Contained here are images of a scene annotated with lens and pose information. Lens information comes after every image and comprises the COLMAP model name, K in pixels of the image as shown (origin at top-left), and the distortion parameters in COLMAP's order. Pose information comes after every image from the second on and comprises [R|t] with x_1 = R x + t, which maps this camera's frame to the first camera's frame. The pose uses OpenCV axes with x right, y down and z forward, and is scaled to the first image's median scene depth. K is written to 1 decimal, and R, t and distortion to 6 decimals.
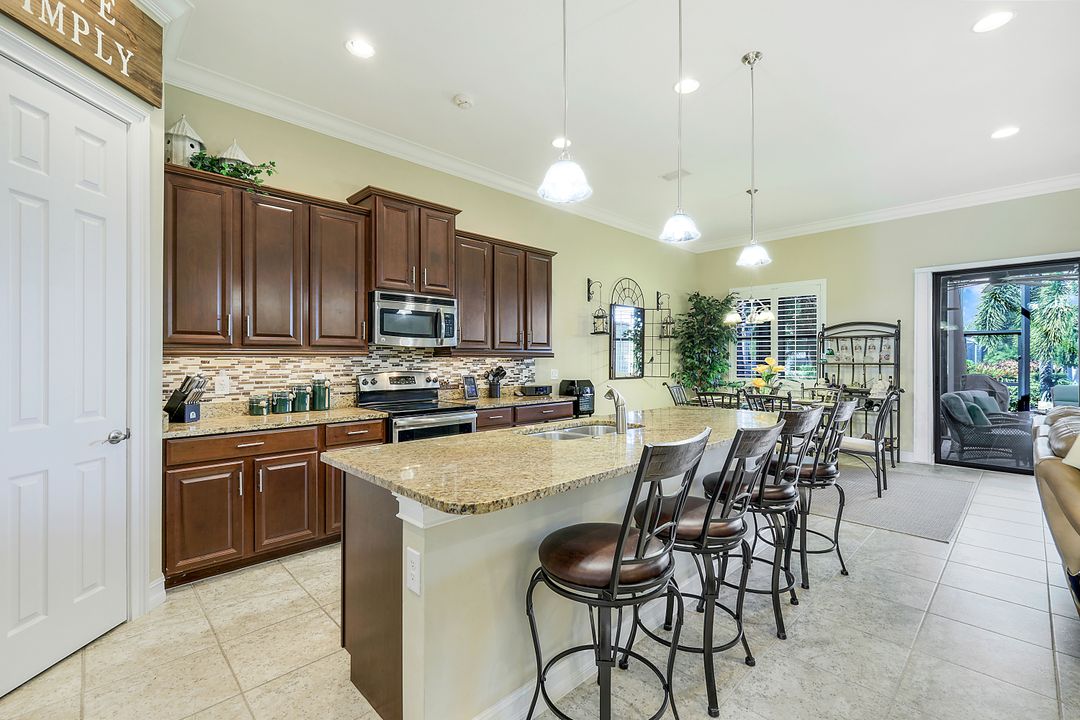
lens RADIAL K [[472.1, 0, 538.8], [0, 472.1, 357.4], [0, 0, 1]] dist [0.002057, 0.000359]
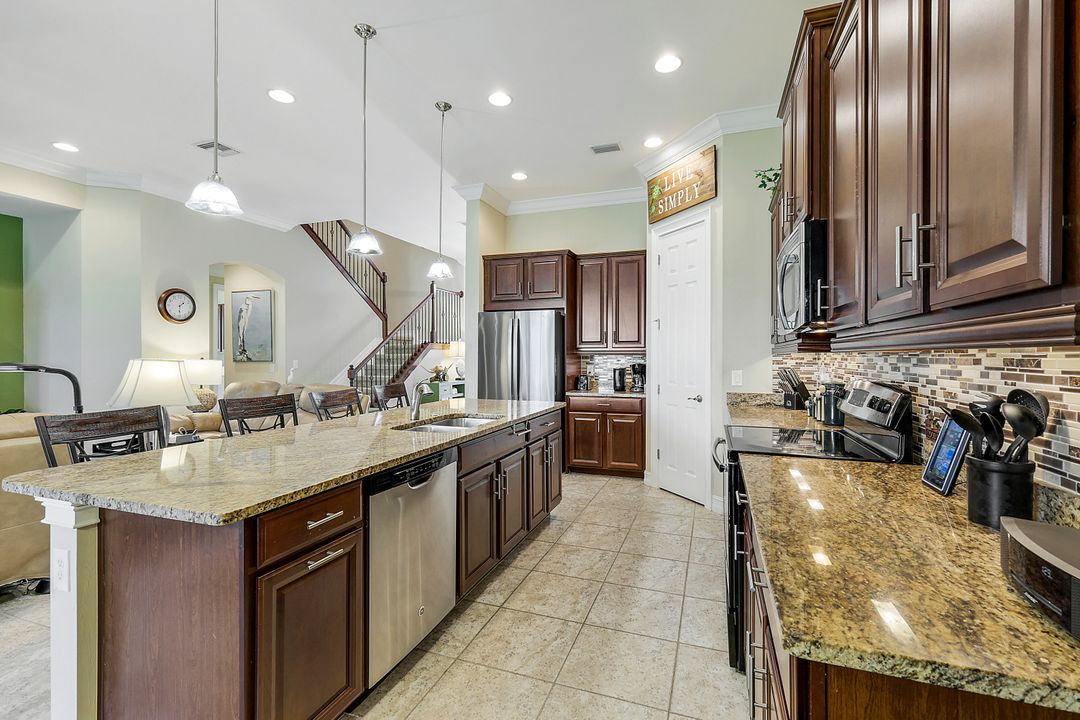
lens RADIAL K [[466.3, 0, 545.6], [0, 466.3, 355.7], [0, 0, 1]] dist [-0.000920, -0.000056]
pose [[-0.894039, -0.003410, -0.447976, 0.170904], [-0.002550, 0.999994, -0.002522, 0.003772], [0.447982, -0.001113, -0.894042, 0.915431]]
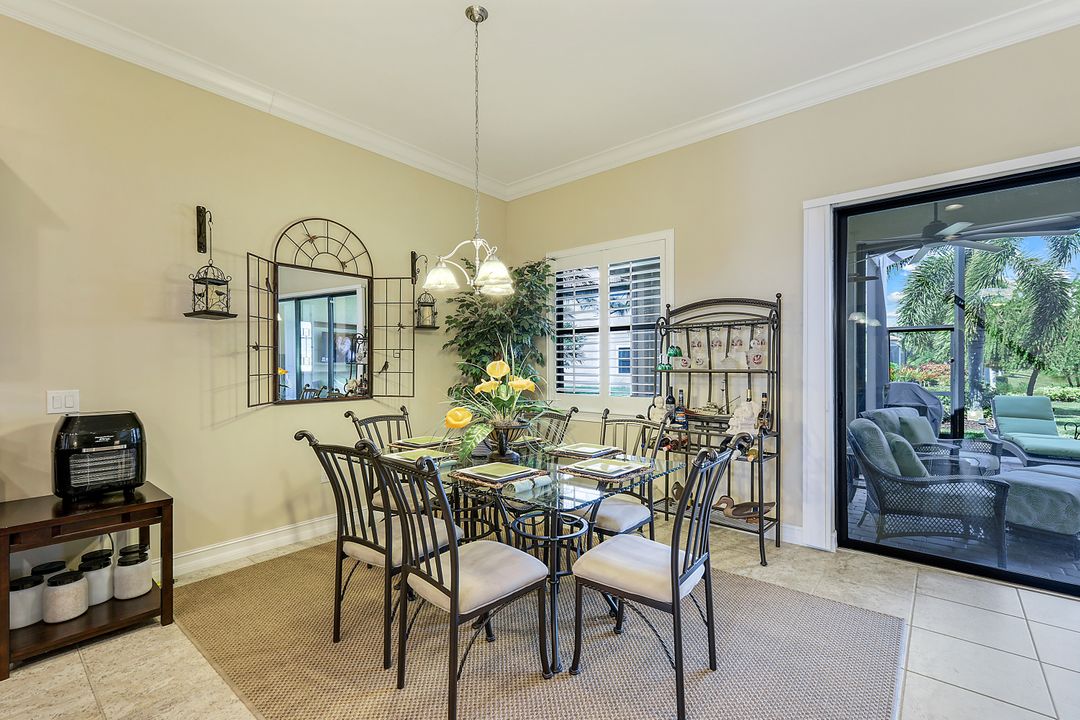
lens RADIAL K [[477.0, 0, 543.1], [0, 477.0, 365.8], [0, 0, 1]] dist [0.003377, 0.000326]
pose [[0.994423, -0.006698, 0.105250, 0.427646], [0.005969, 0.999956, 0.007237, 0.001145], [-0.105294, -0.006568, 0.994419, 0.469562]]
